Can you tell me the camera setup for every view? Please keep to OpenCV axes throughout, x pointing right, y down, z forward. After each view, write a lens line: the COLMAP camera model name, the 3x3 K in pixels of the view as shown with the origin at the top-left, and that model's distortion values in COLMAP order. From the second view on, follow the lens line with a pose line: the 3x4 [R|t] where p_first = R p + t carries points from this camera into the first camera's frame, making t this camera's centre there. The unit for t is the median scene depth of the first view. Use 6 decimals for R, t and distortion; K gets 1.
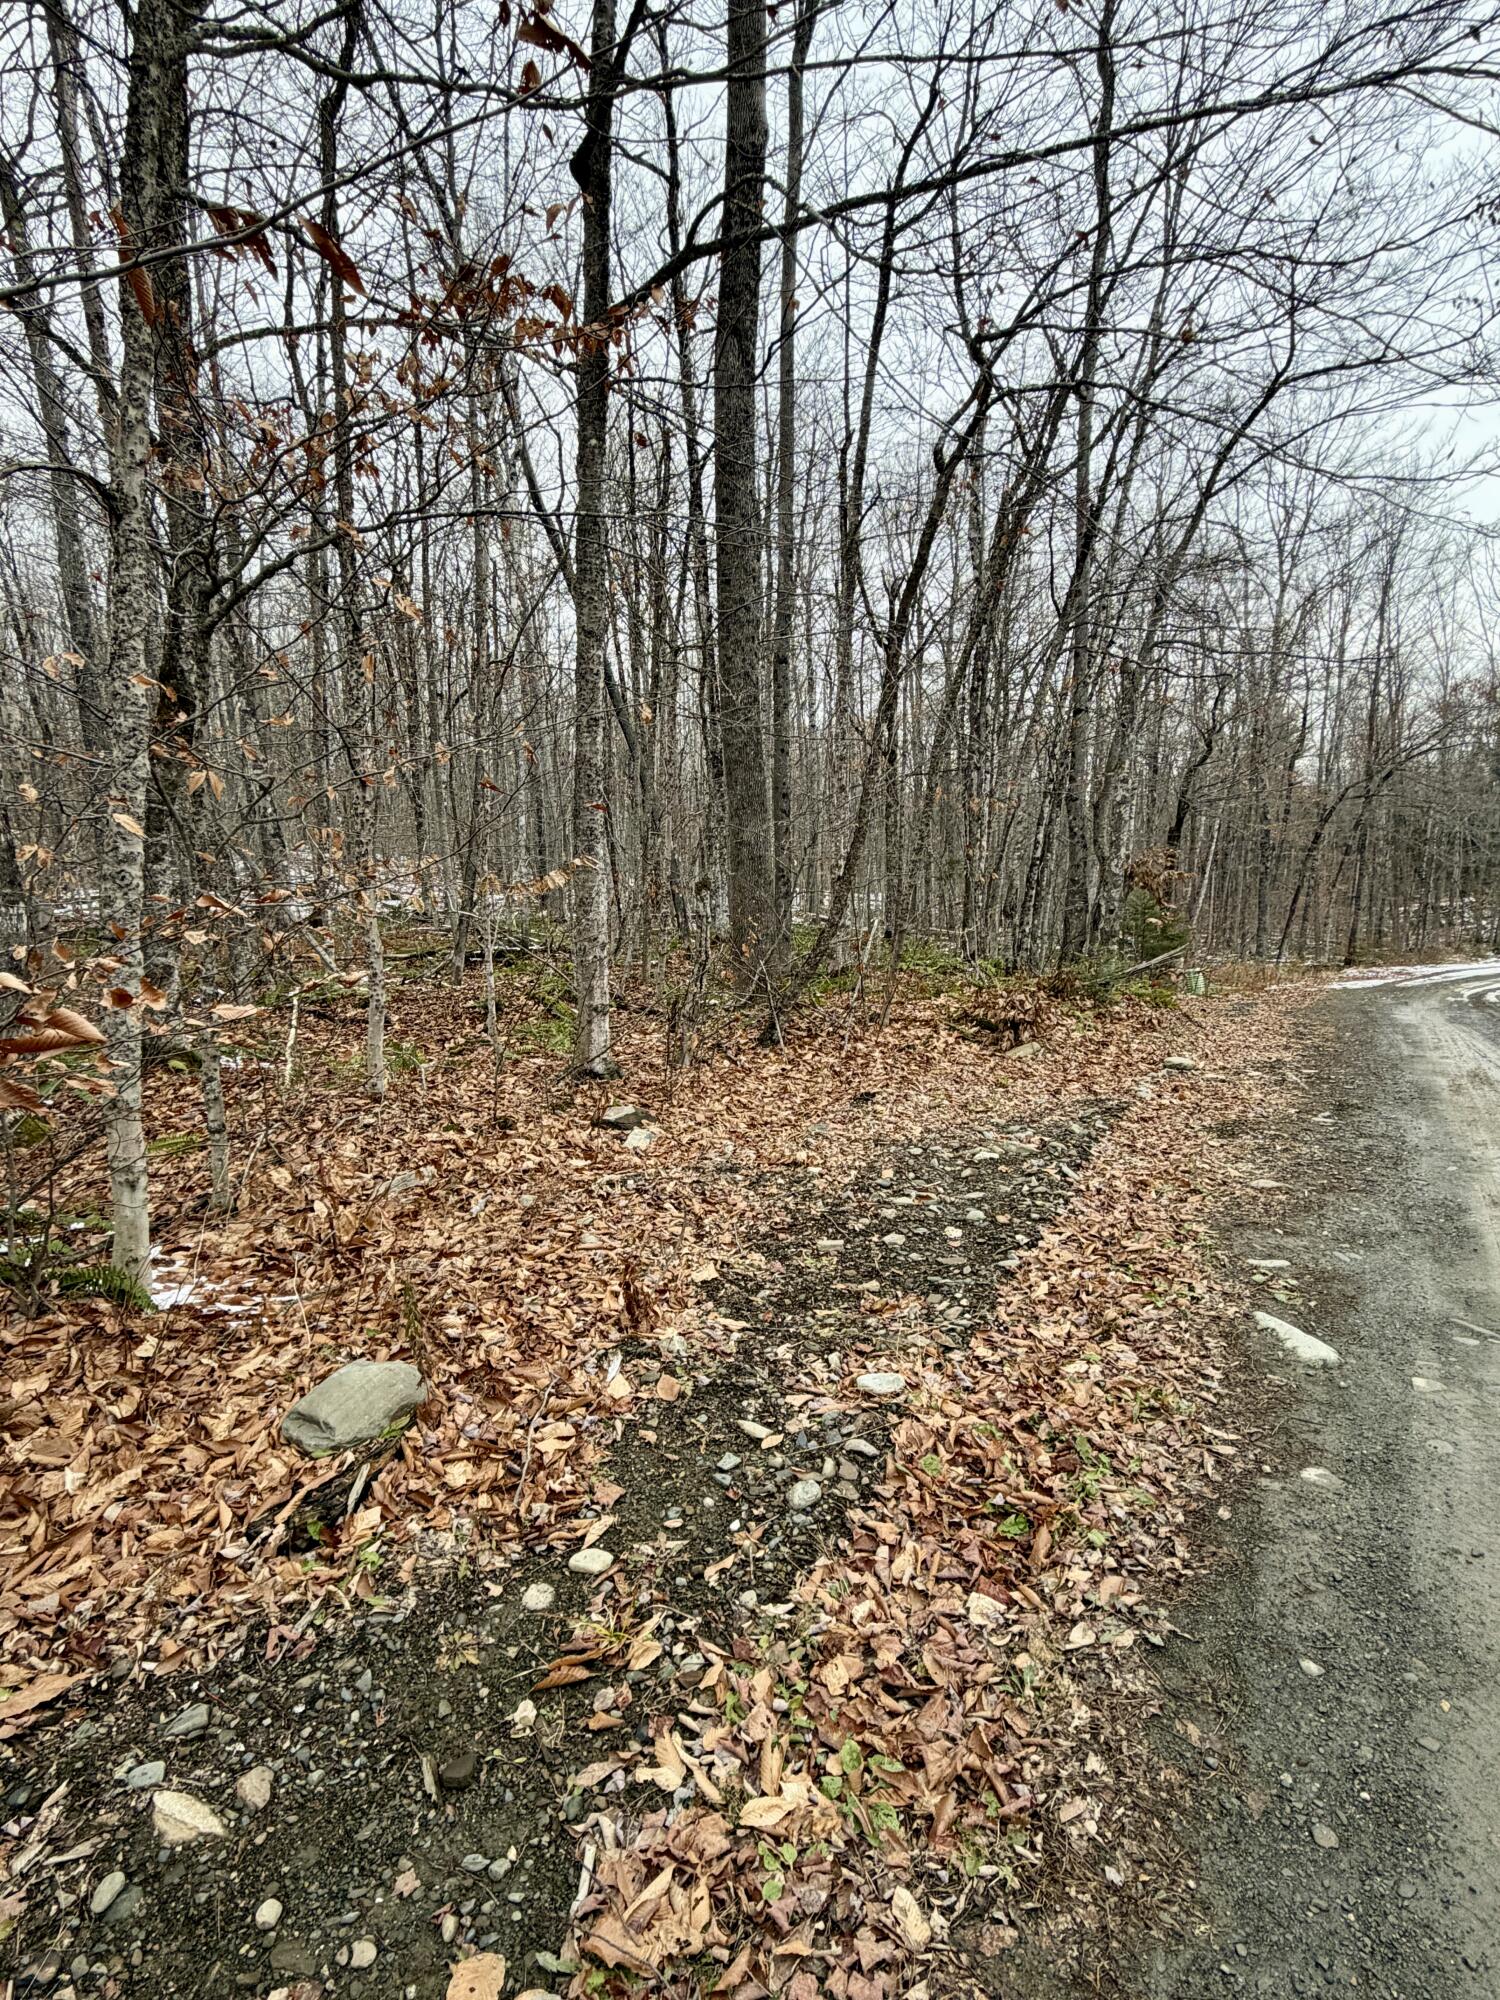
lens RADIAL K [[1017.8, 0, 750.0], [0, 1017.8, 1000.0], [0, 0, 1]] dist [-0.003664, 0.000300]
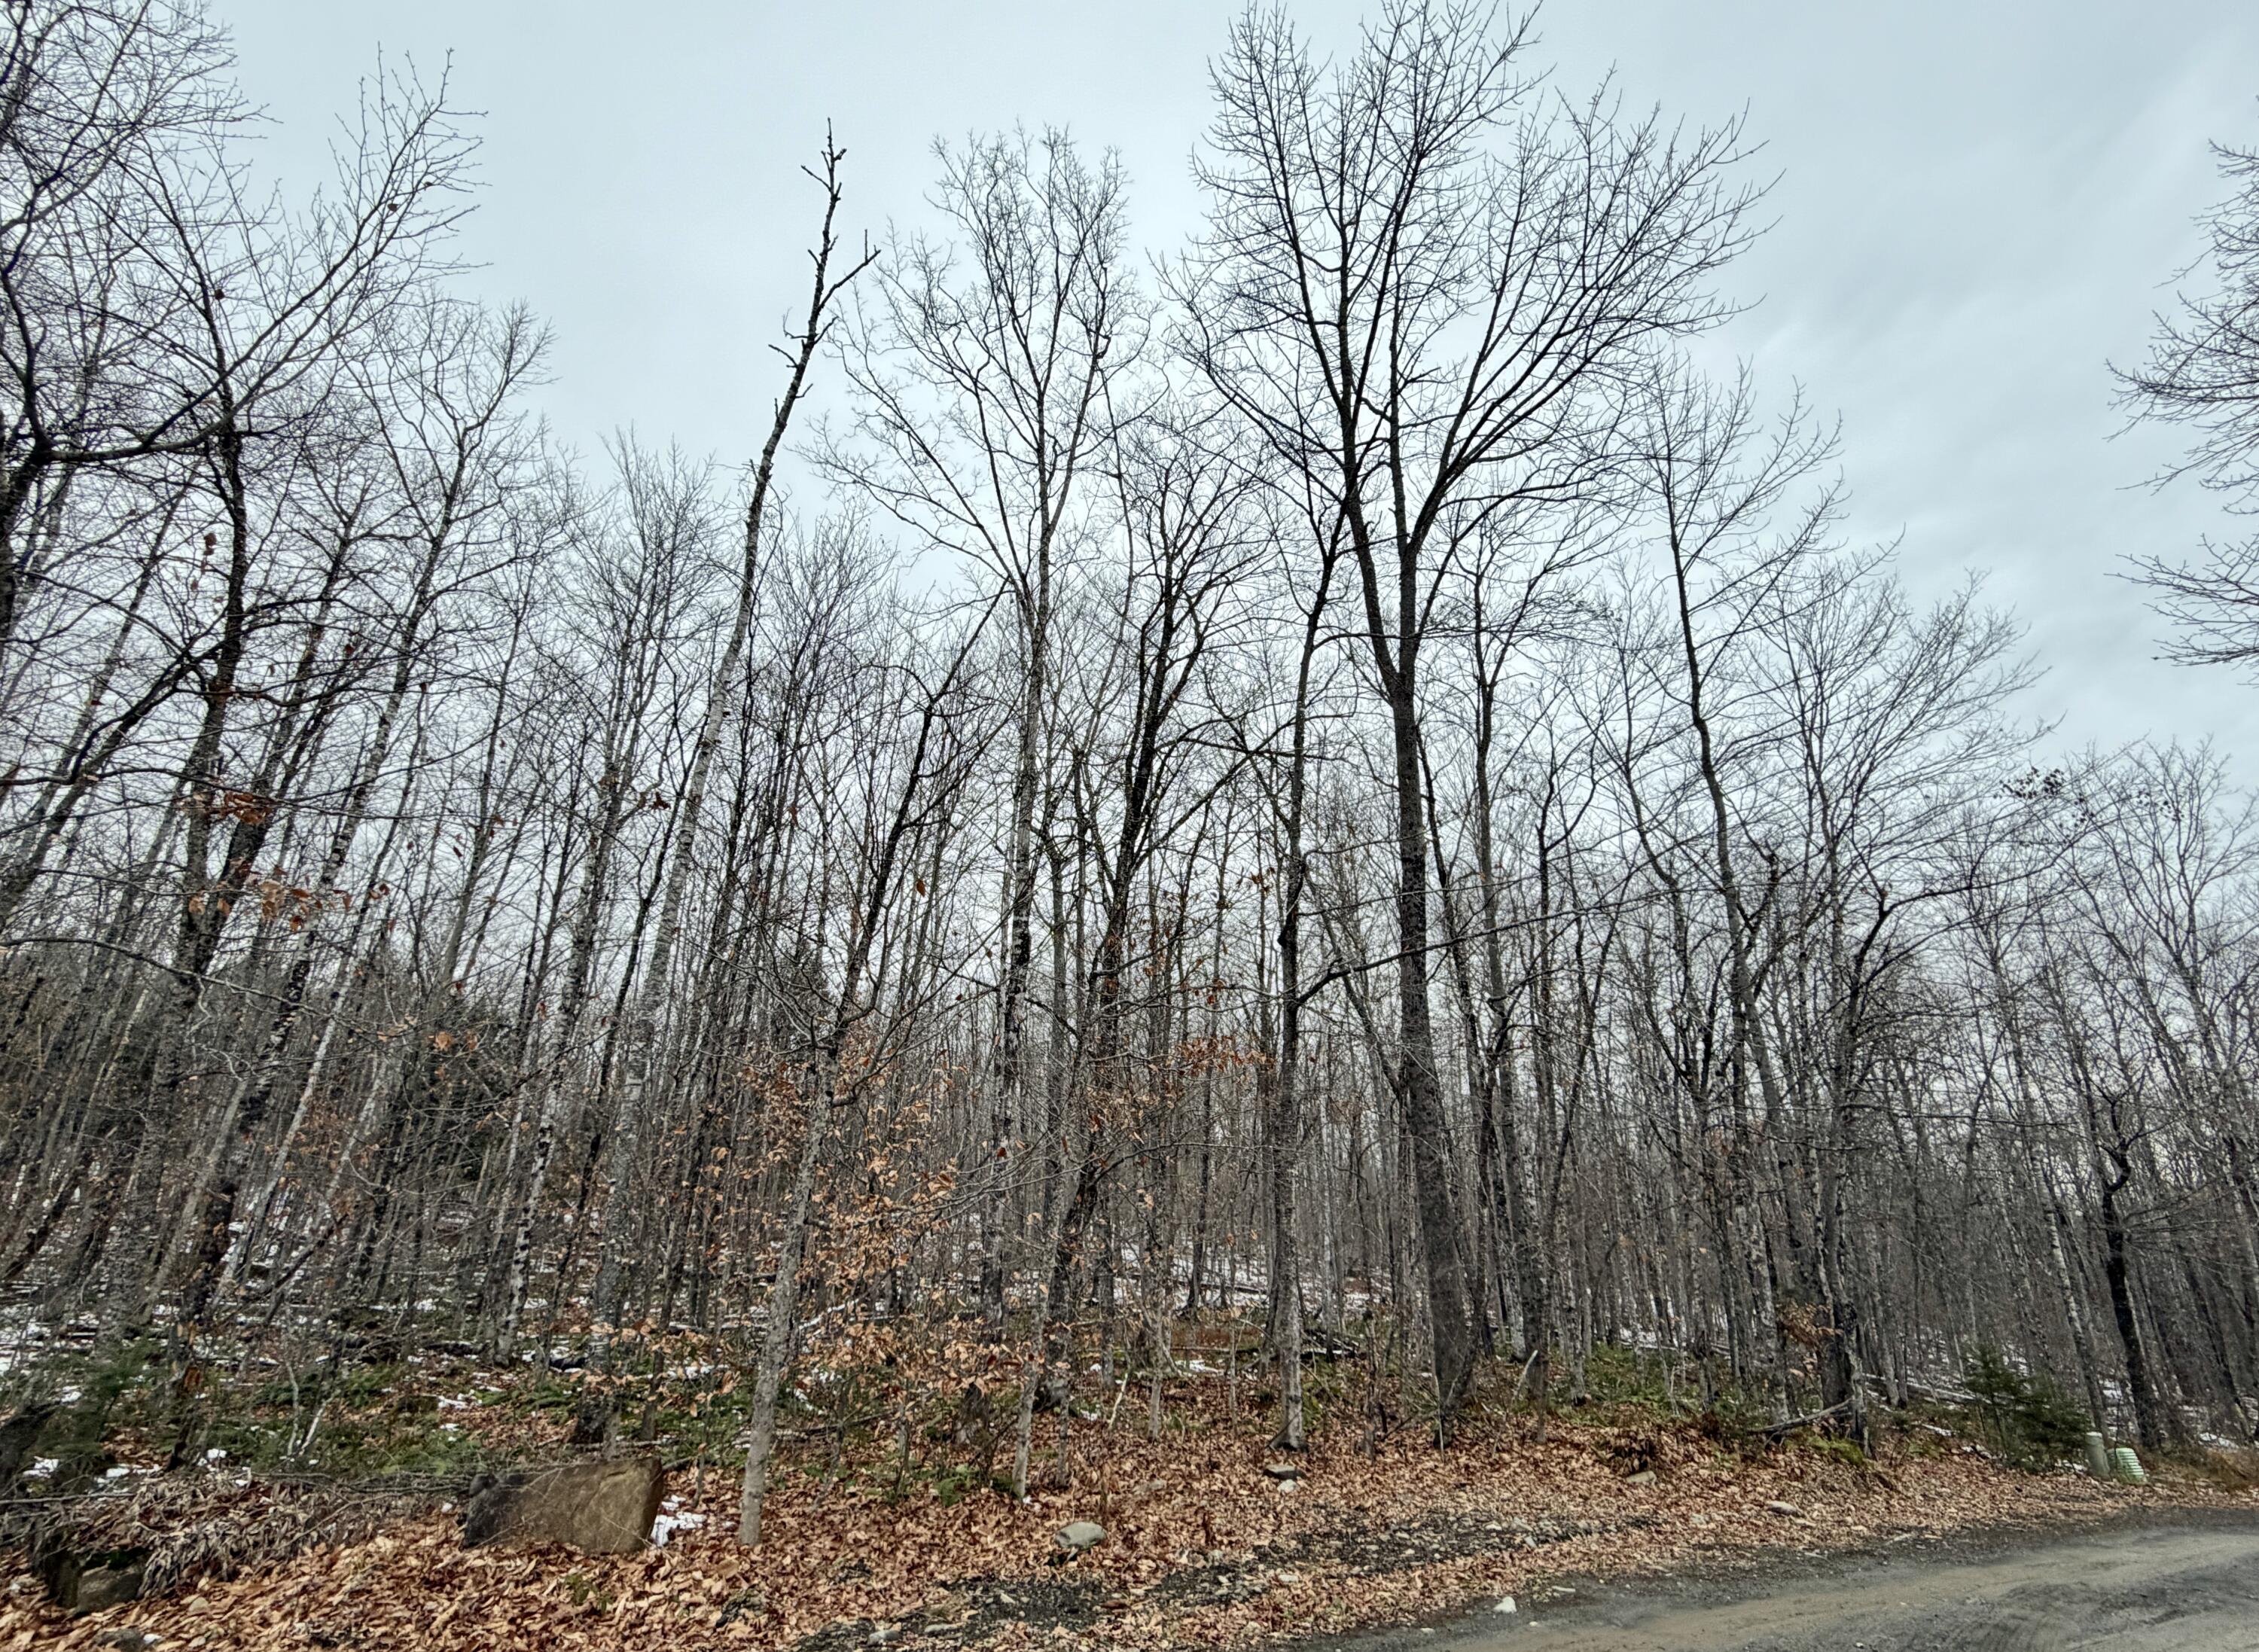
lens RADIAL K [[971.3, 0, 1154.6], [0, 971.3, 863.2], [0, 0, 1]] dist [-0.000505, 0.000062]
pose [[0.894928, -0.127261, -0.427678, 0.686776], [-0.100792, 0.876041, -0.471586, 0.022857], [0.434678, 0.465142, 0.771166, -1.060782]]
